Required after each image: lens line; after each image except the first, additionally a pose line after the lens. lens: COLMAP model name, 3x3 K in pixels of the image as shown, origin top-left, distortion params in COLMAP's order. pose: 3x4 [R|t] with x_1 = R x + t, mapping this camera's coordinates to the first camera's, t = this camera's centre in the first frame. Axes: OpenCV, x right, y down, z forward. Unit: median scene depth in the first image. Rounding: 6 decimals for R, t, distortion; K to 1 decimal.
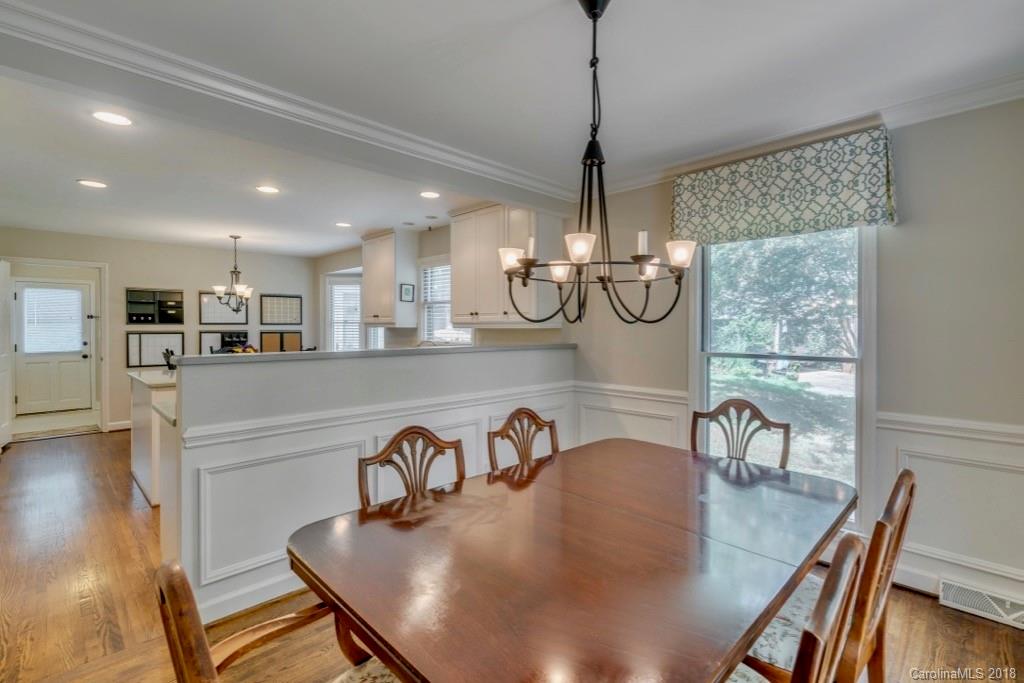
lens RADIAL K [[467.3, 0, 511.9], [0, 467.3, 334.9], [0, 0, 1]] dist [-0.002056, 0.000491]
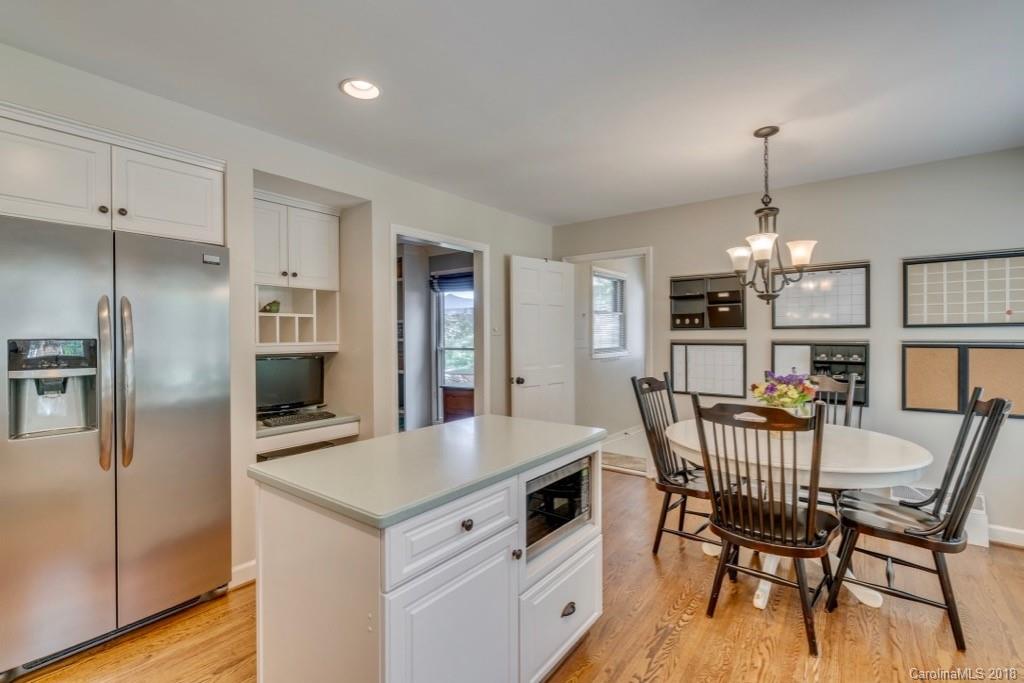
lens RADIAL K [[467.3, 0, 506.6], [0, 467.3, 340.4], [0, 0, 1]] dist [-0.002056, 0.000491]
pose [[0.139942, 0.010628, -0.990103, -0.173622], [-0.009731, 0.999909, 0.009358, -0.011957], [0.990112, 0.008325, 0.140033, 0.659184]]
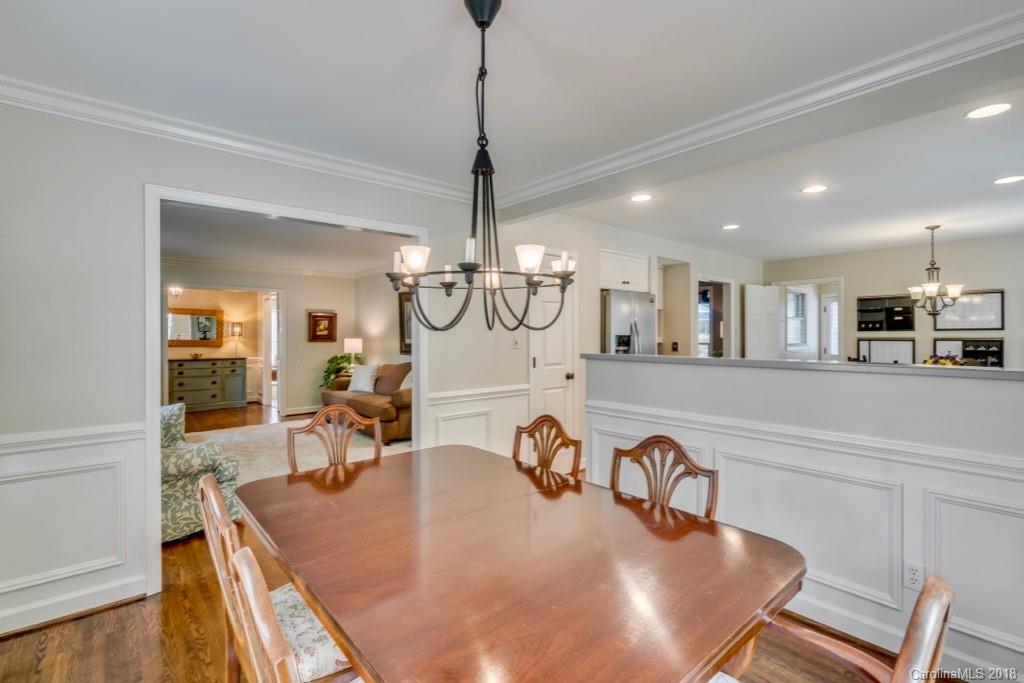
lens RADIAL K [[467.3, 0, 512.8], [0, 467.3, 336.8], [0, 0, 1]] dist [-0.002056, 0.000491]
pose [[-0.063421, 0.003950, -0.997979, 0.292268], [-0.013439, 0.999898, 0.004812, -0.004872], [0.997896, 0.013717, -0.063361, 0.277512]]
